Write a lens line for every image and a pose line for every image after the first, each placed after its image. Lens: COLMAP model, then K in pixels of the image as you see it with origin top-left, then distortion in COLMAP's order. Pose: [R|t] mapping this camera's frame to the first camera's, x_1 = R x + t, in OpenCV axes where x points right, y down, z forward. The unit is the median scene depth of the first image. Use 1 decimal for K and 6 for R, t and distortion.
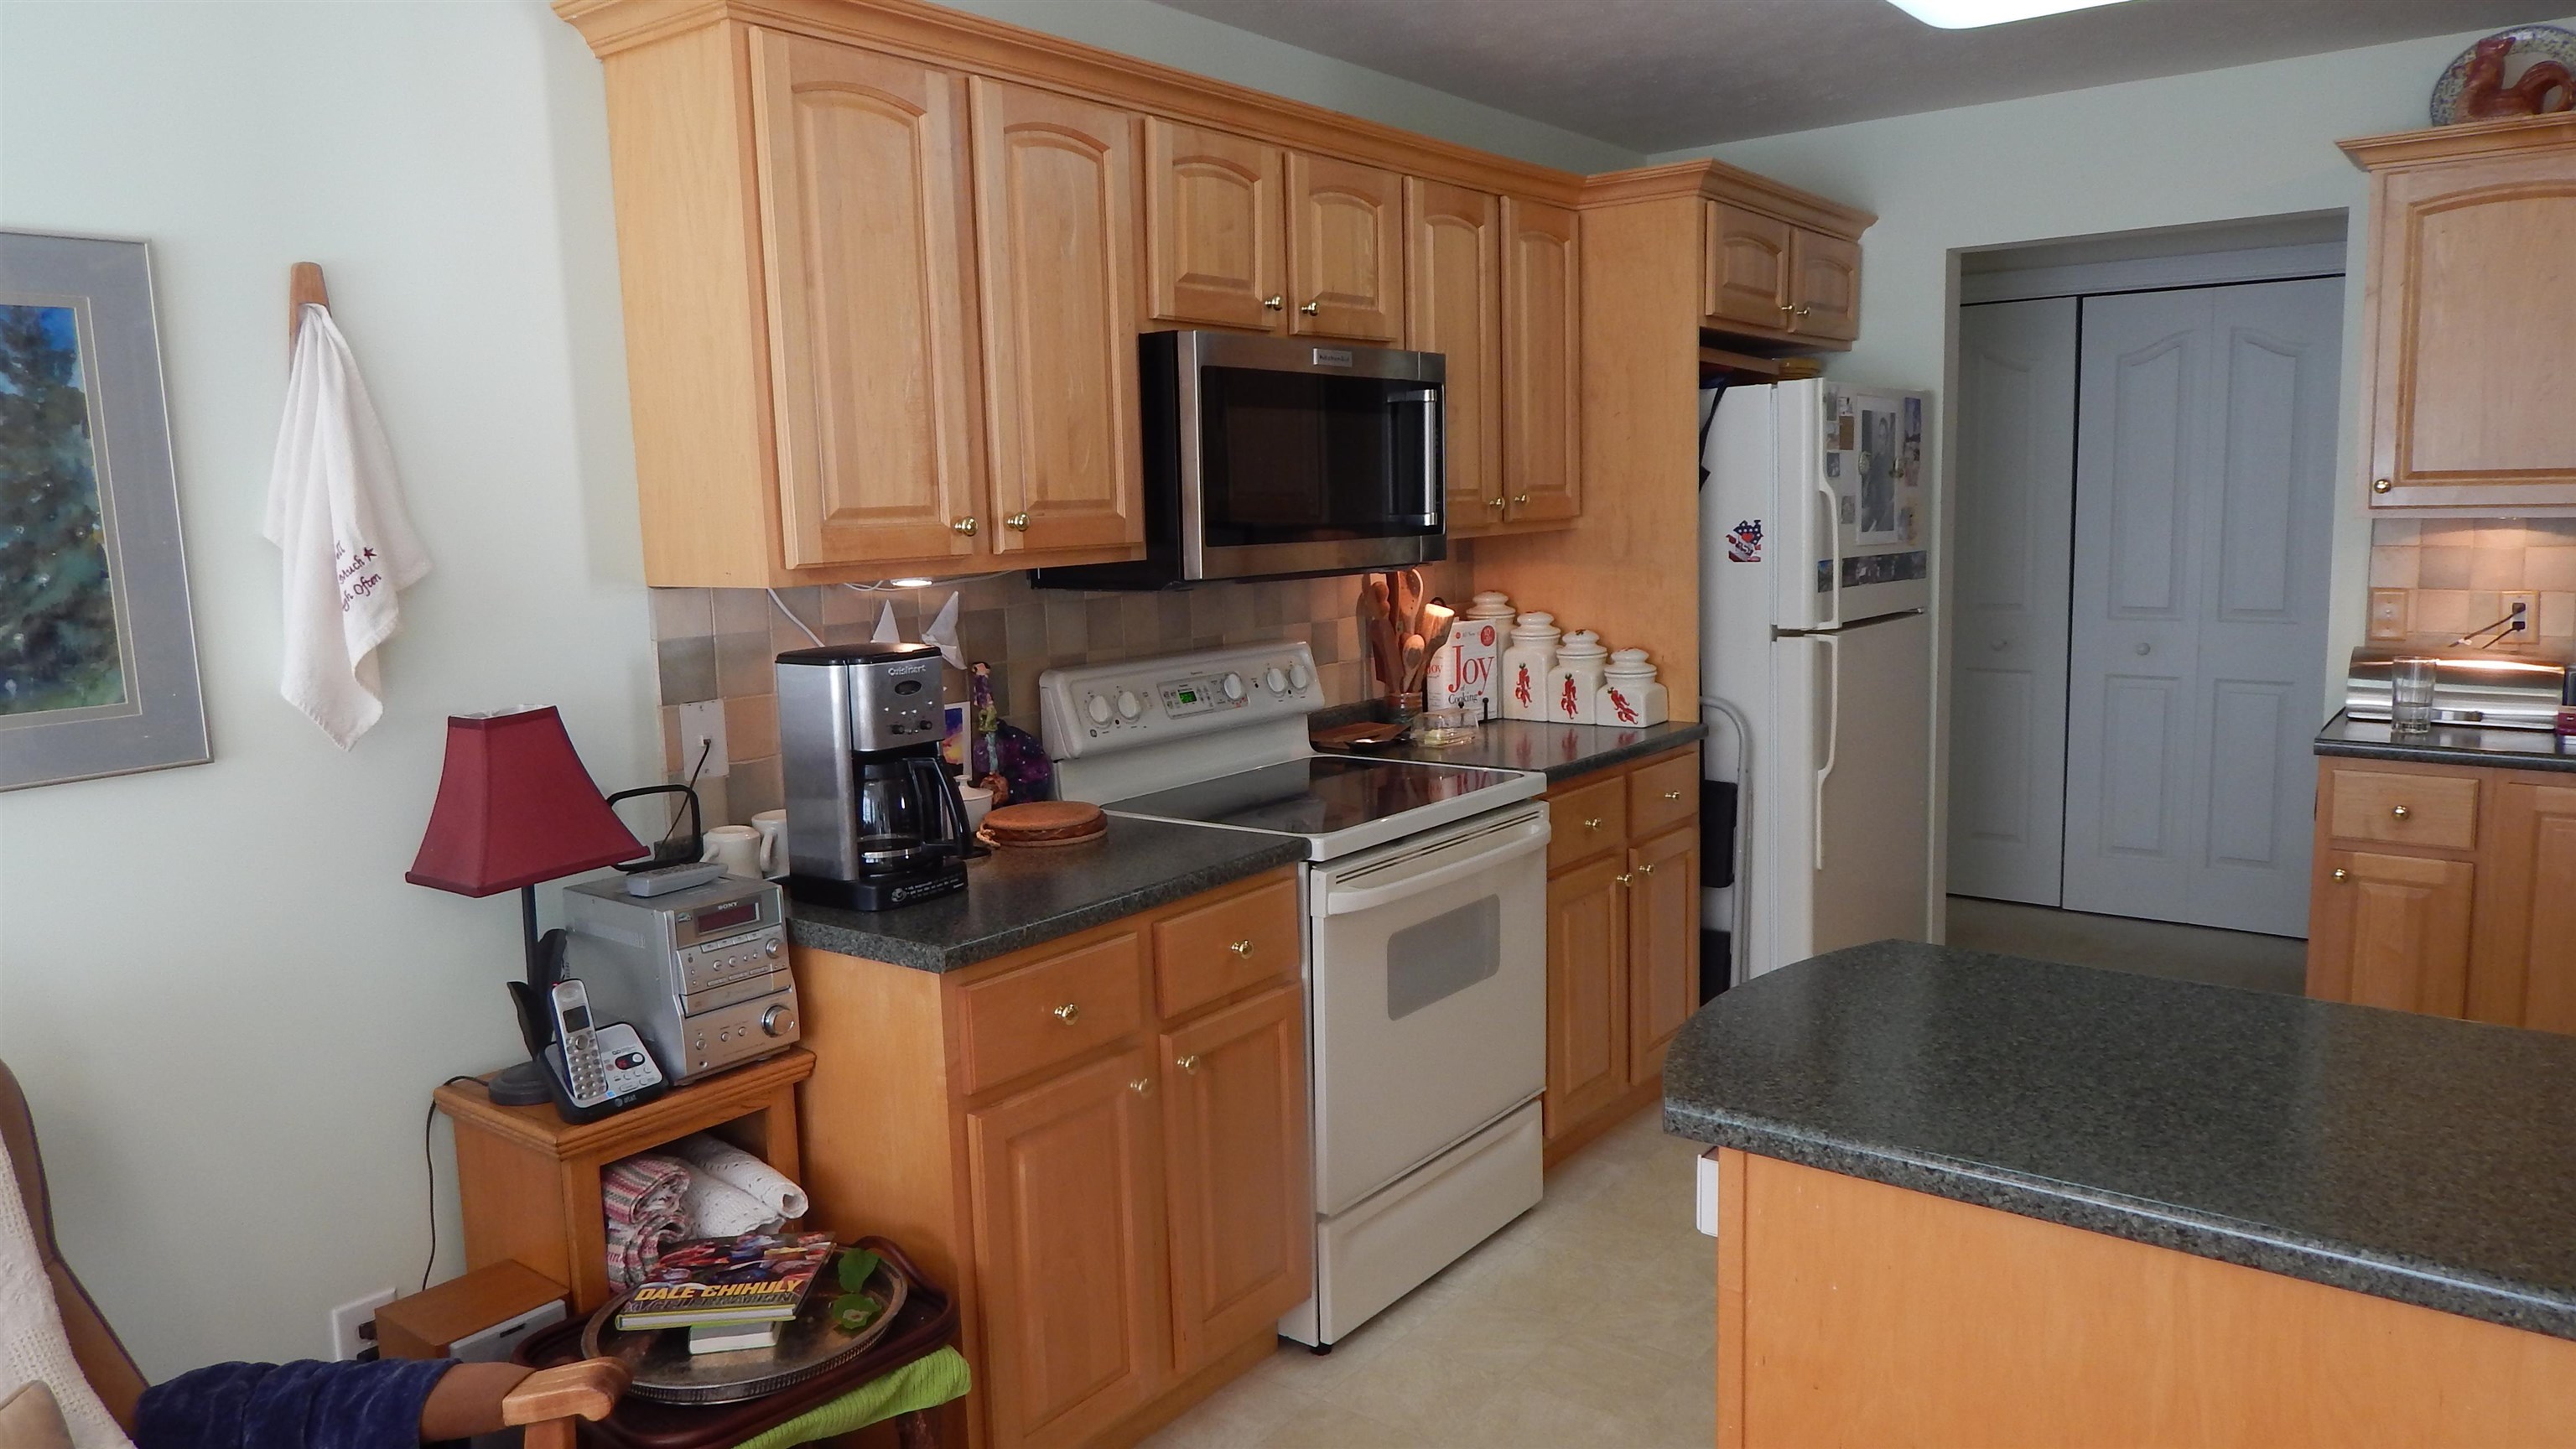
lens RADIAL K [[1714.3, 0, 1292.3], [0, 1714.3, 709.7], [0, 0, 1]] dist [0.004792, 0.000642]
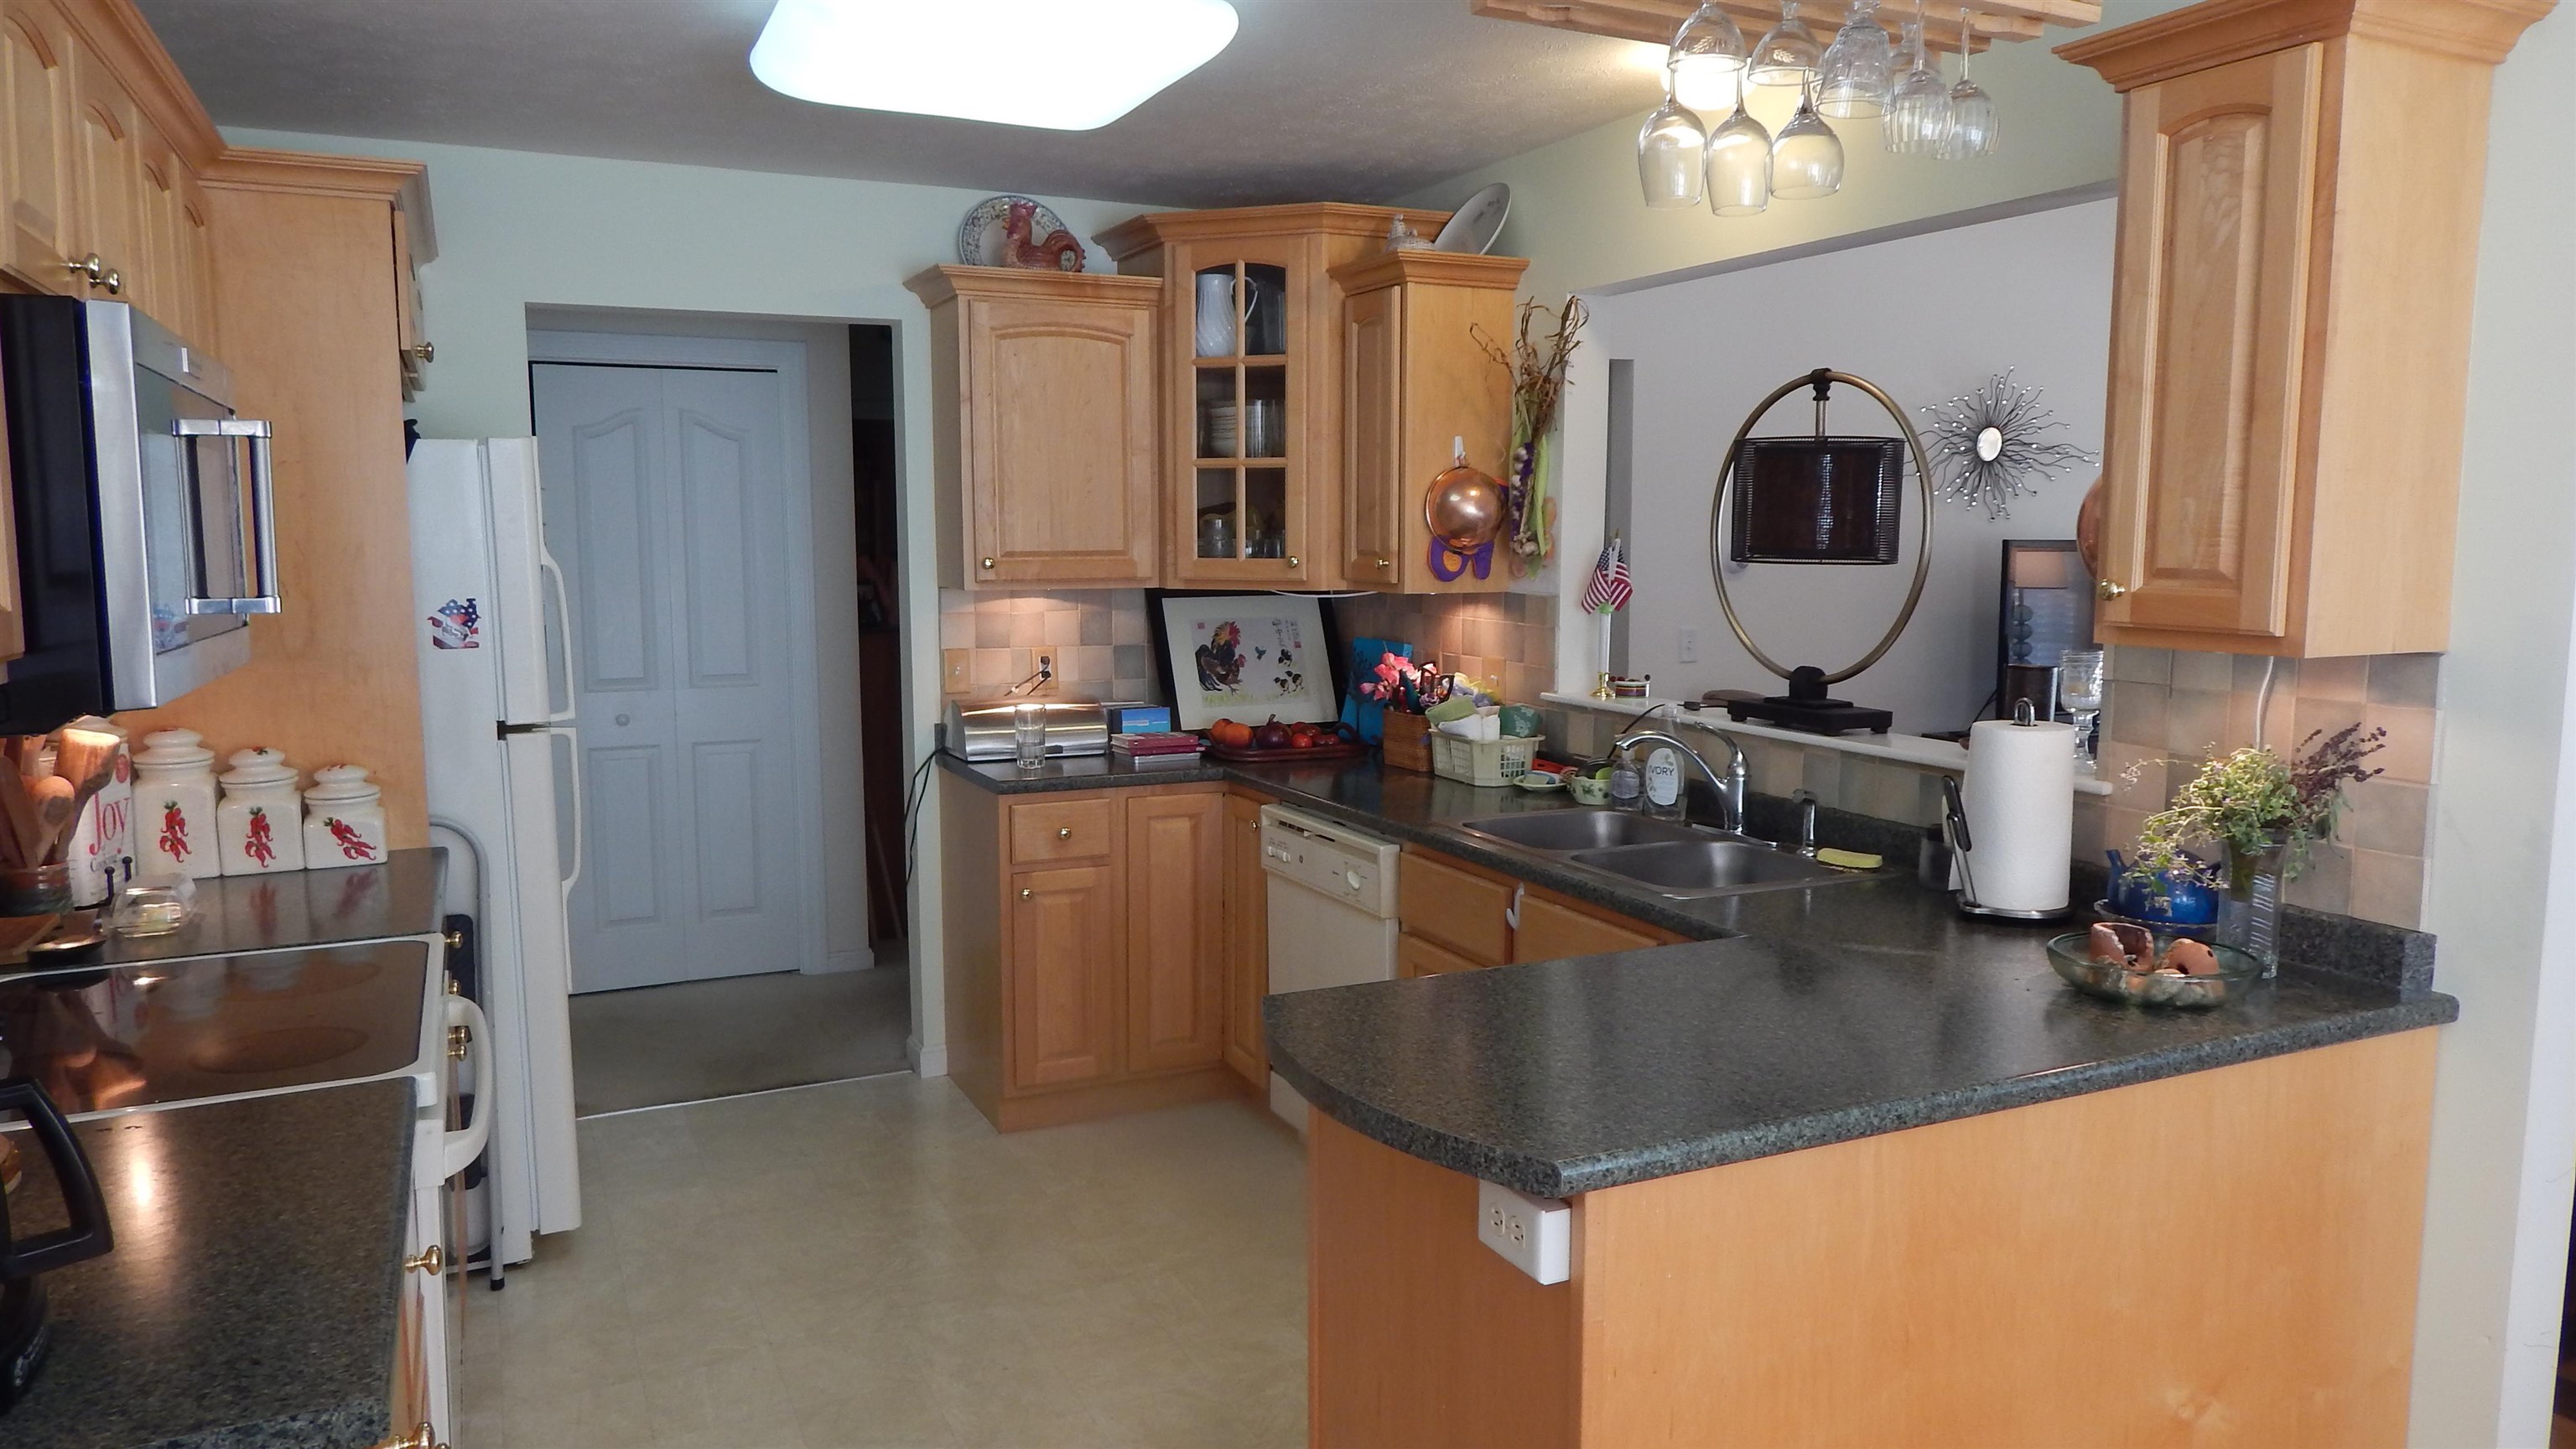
lens RADIAL K [[1714.3, 0, 1302.9], [0, 1714.3, 719.4], [0, 0, 1]] dist [0.004792, 0.000642]
pose [[0.450126, -0.076651, 0.889669, -0.331729], [0.105731, 0.993875, 0.032134, -0.039291], [-0.886684, 0.079601, 0.455473, 0.285342]]
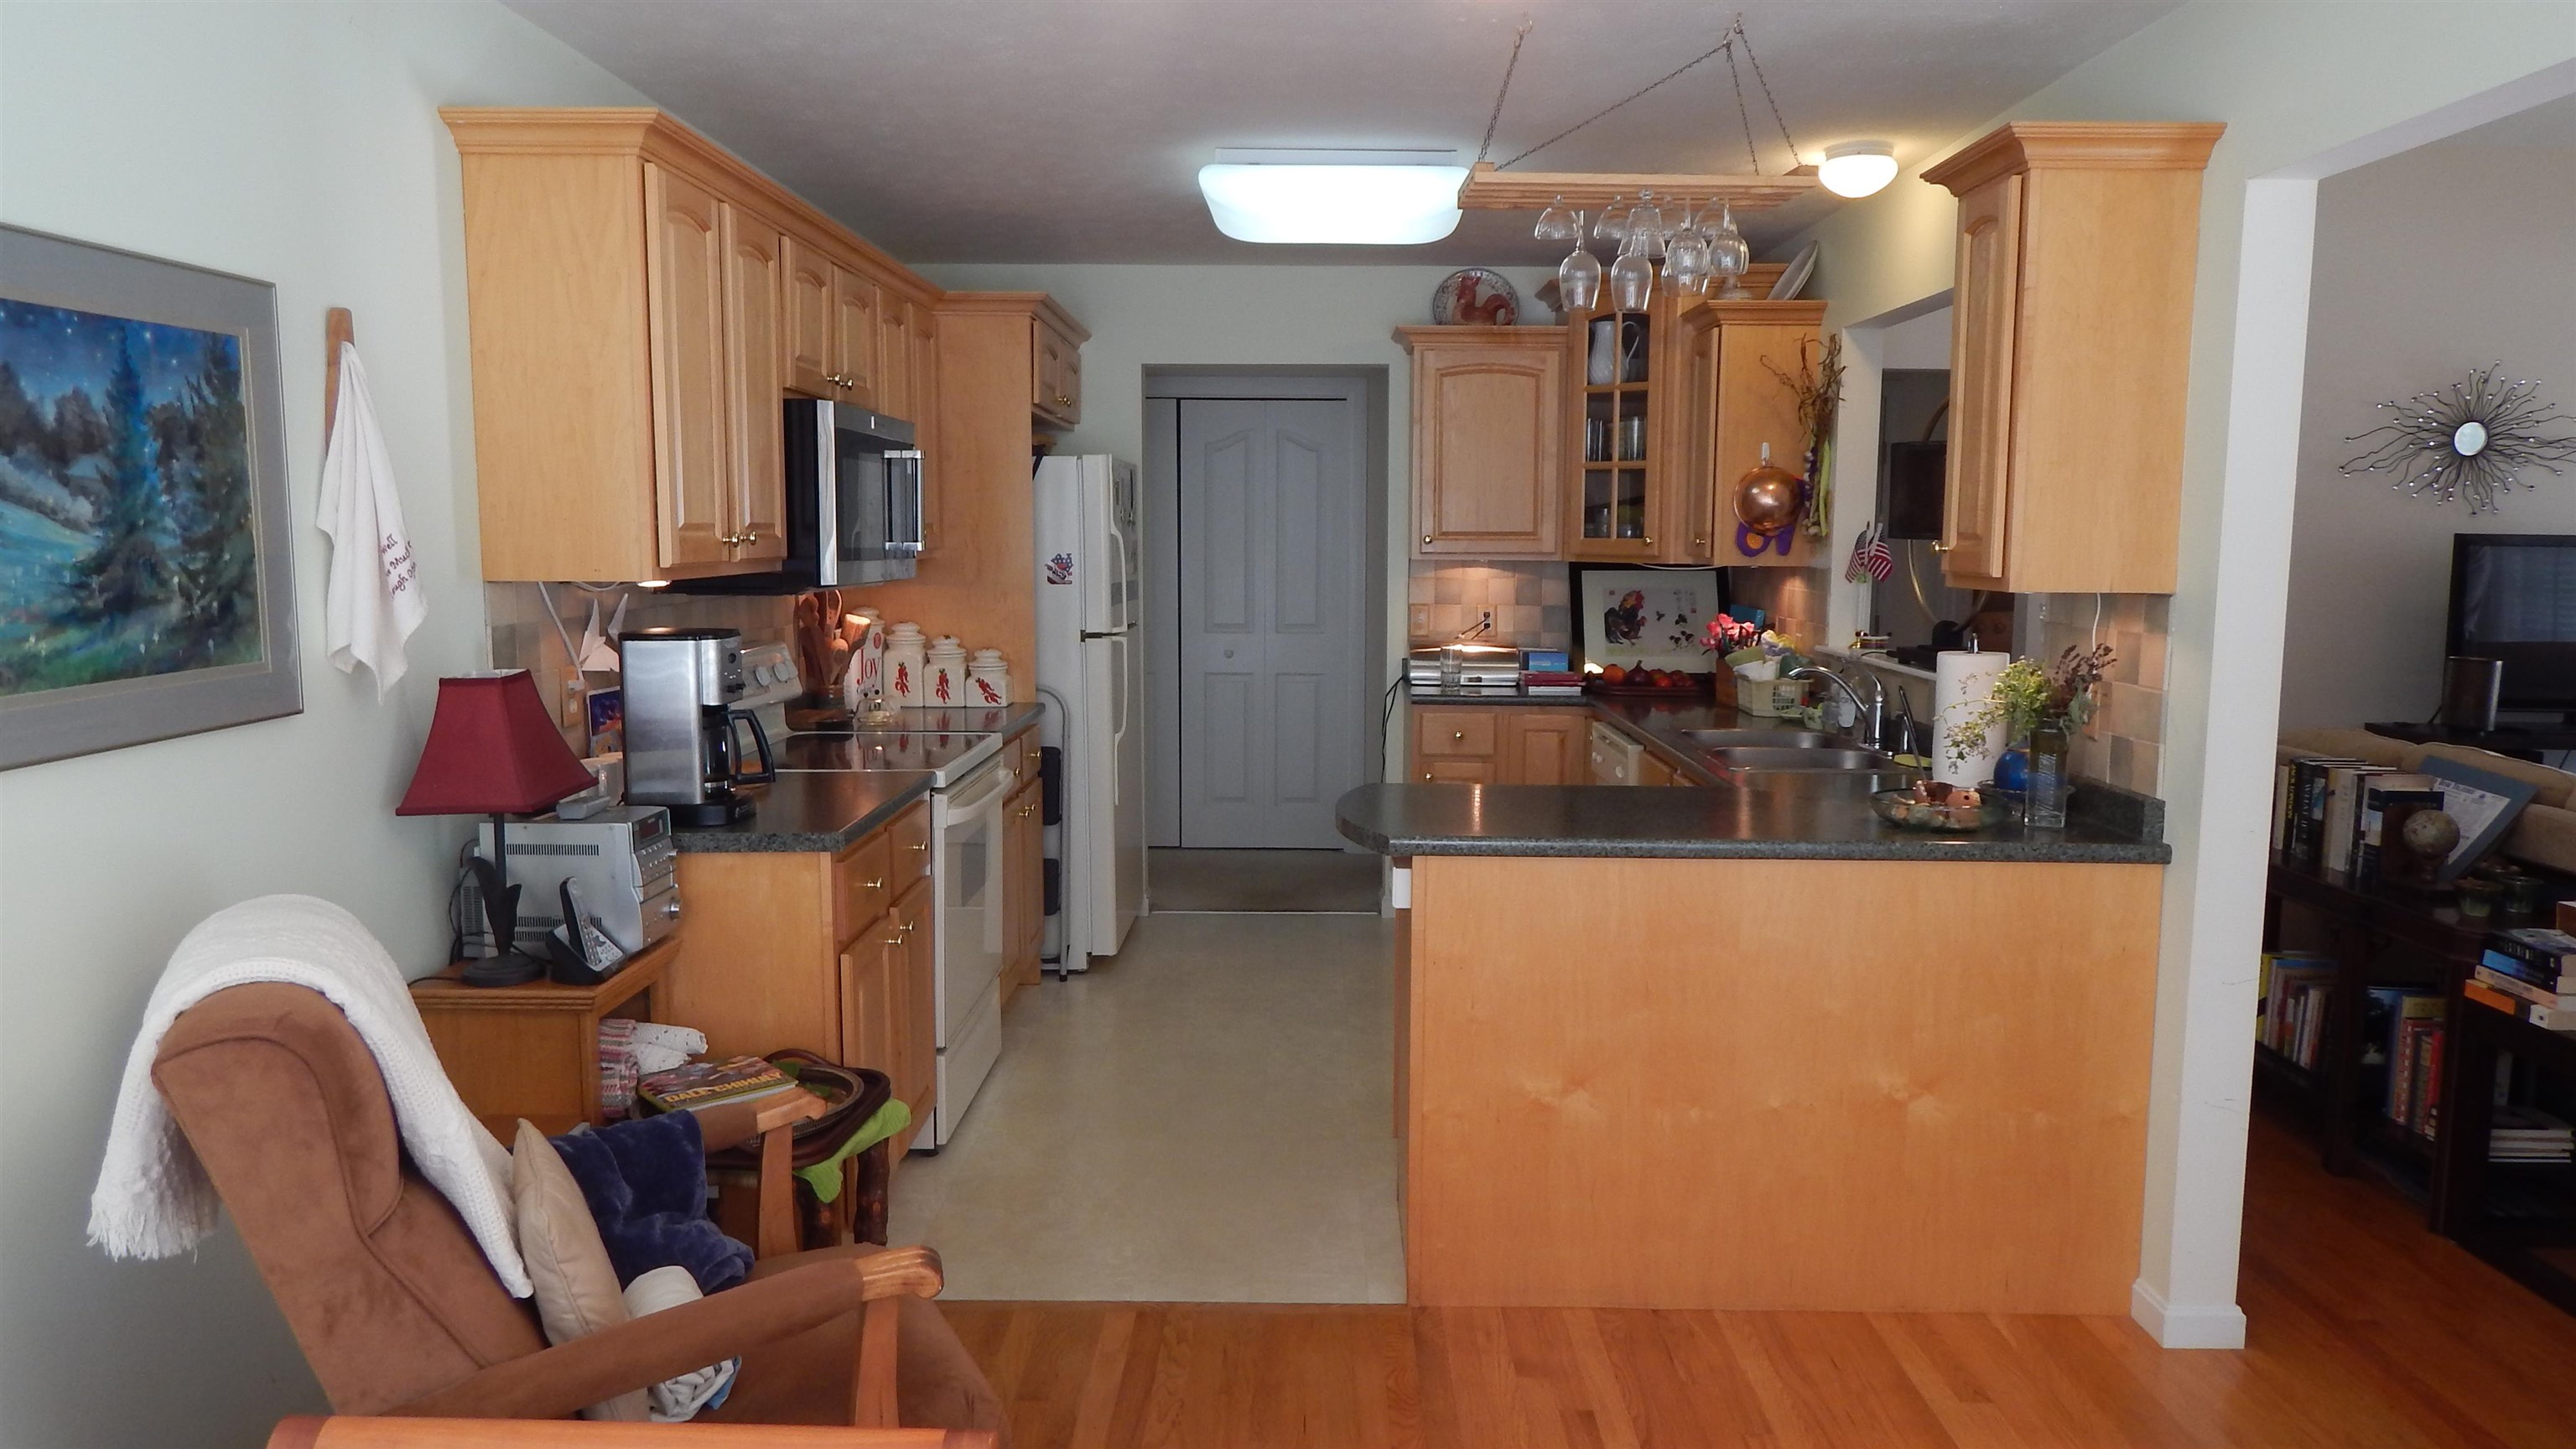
lens RADIAL K [[1714.3, 0, 1296.1], [0, 1714.3, 727.9], [0, 0, 1]] dist [0.004792, 0.000642]
pose [[0.798138, -0.040592, 0.601105, -0.457850], [0.052708, 0.998607, -0.002551, 0.046159], [-0.600164, 0.033719, 0.799166, -0.221364]]
